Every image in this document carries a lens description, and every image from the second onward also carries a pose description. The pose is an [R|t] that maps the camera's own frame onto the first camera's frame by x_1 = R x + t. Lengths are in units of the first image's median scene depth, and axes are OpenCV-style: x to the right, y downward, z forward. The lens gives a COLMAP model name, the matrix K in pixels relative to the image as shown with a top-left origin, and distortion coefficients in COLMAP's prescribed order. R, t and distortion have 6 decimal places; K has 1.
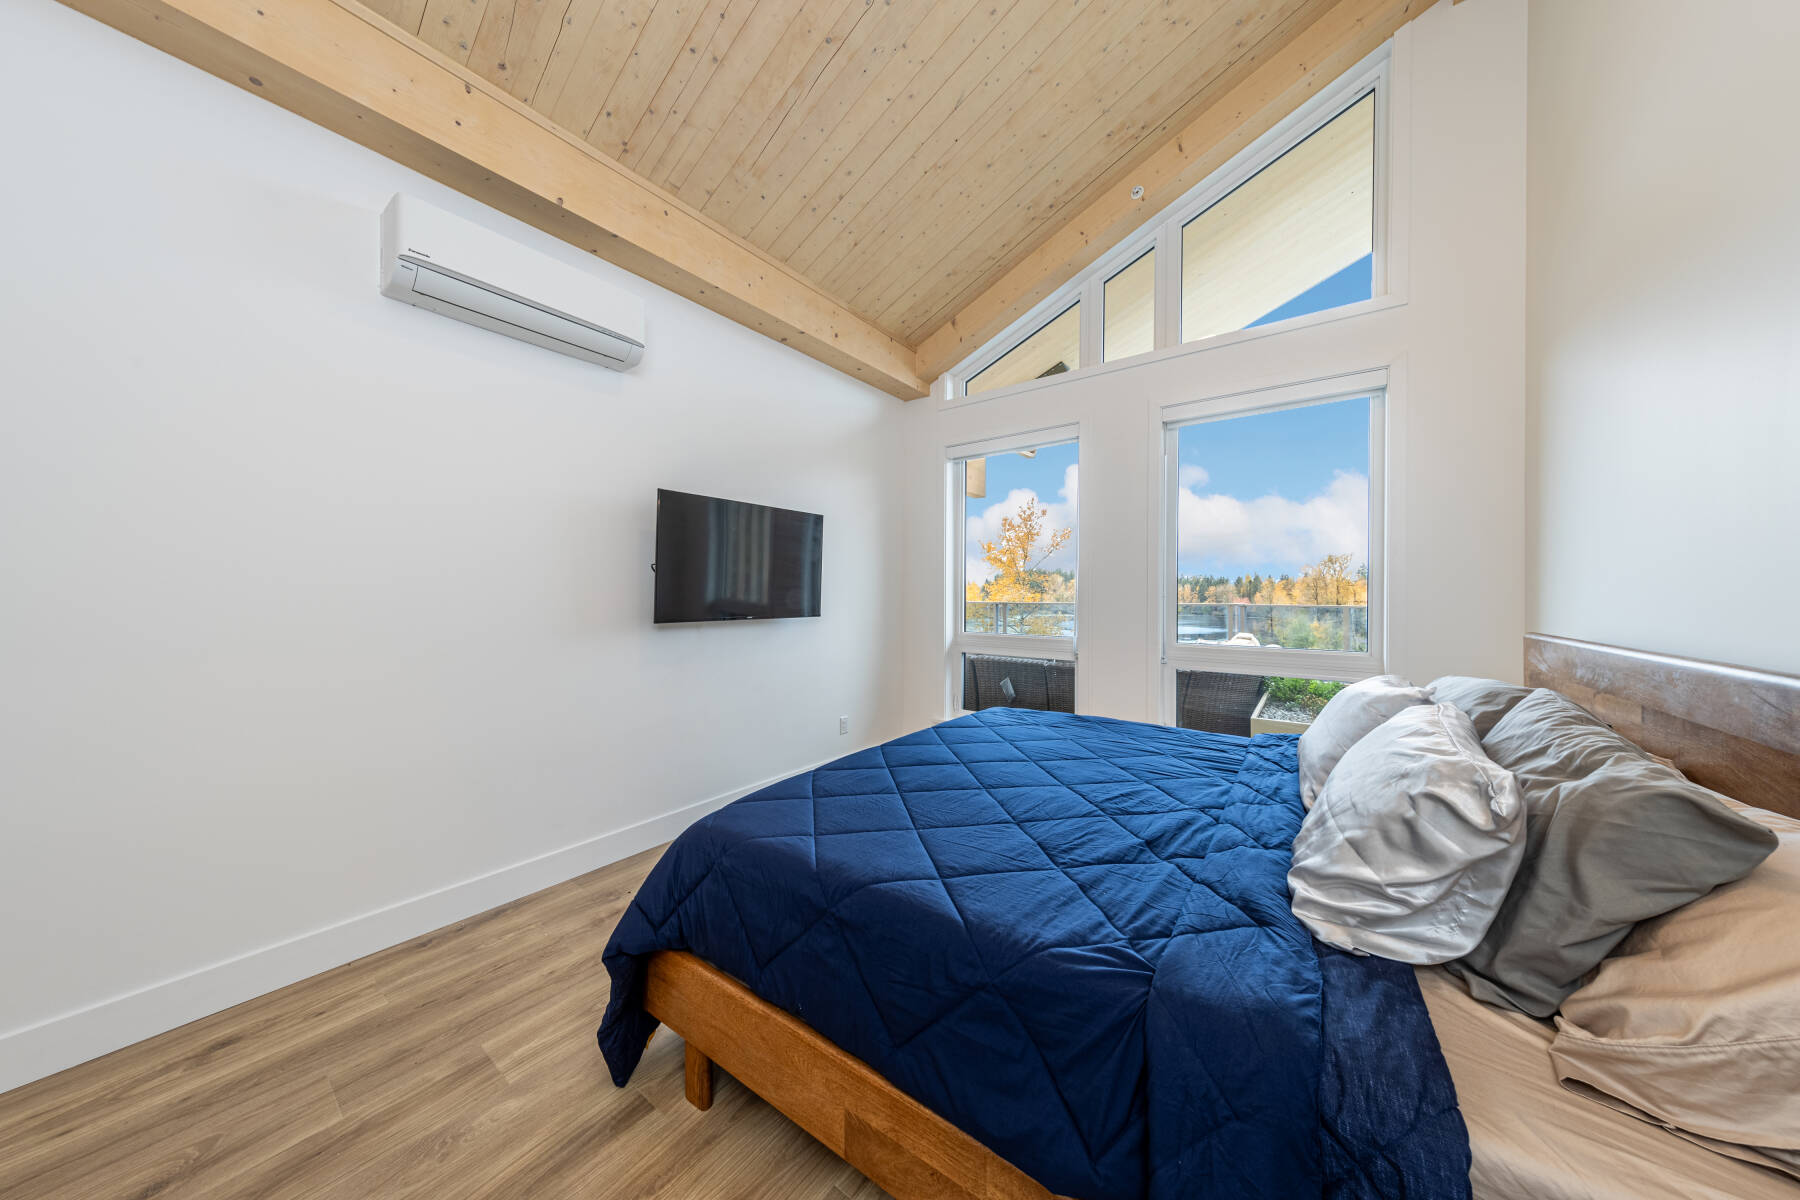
lens RADIAL K [[561.9, 0, 900.8], [0, 561.9, 594.1], [0, 0, 1]] dist [0.006373, -0.000099]
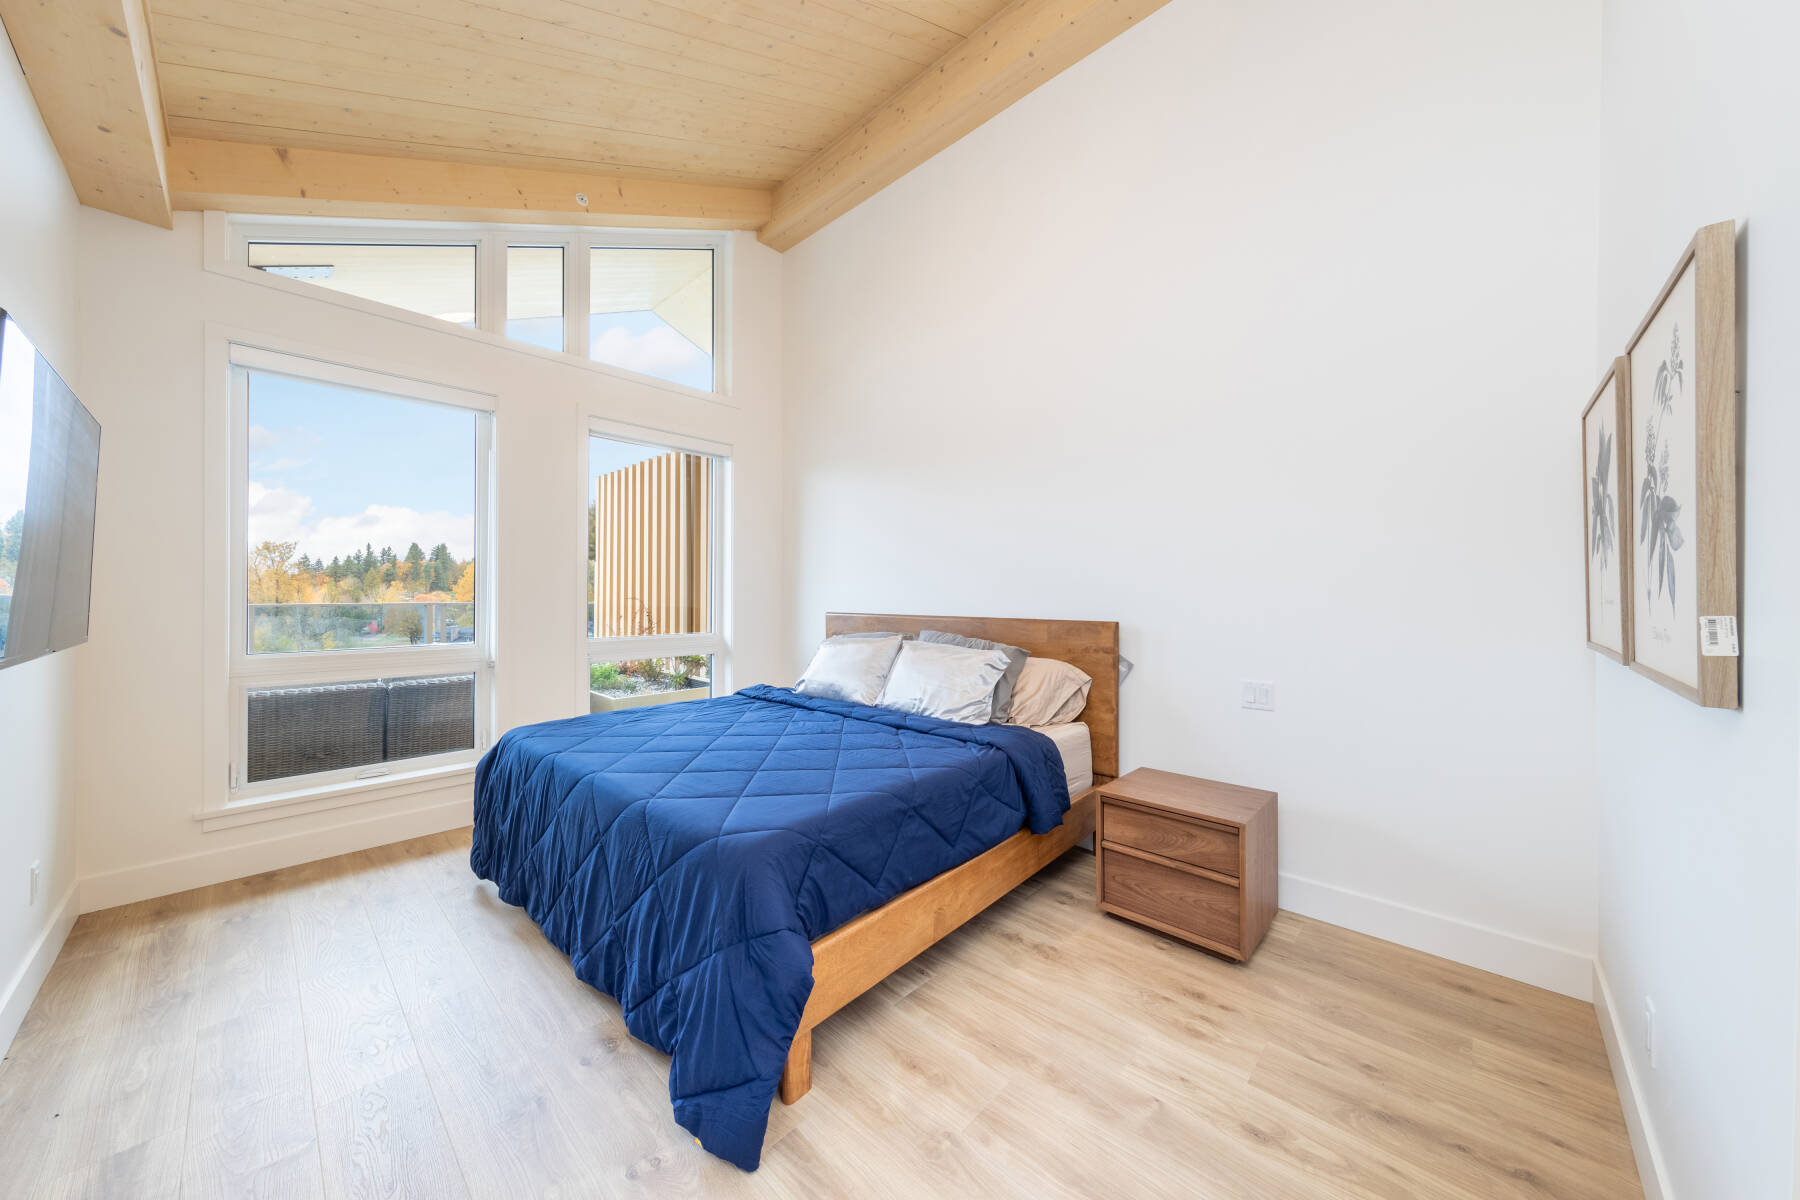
lens RADIAL K [[608.2, 0, 899.9], [0, 608.2, 595.1], [0, 0, 1]] dist [0.005533, -0.000173]
pose [[0.108877, -0.006240, 0.994036, -0.543975], [-0.001686, 0.999978, 0.006462, -0.002912], [-0.994054, -0.002379, 0.108864, 0.267527]]
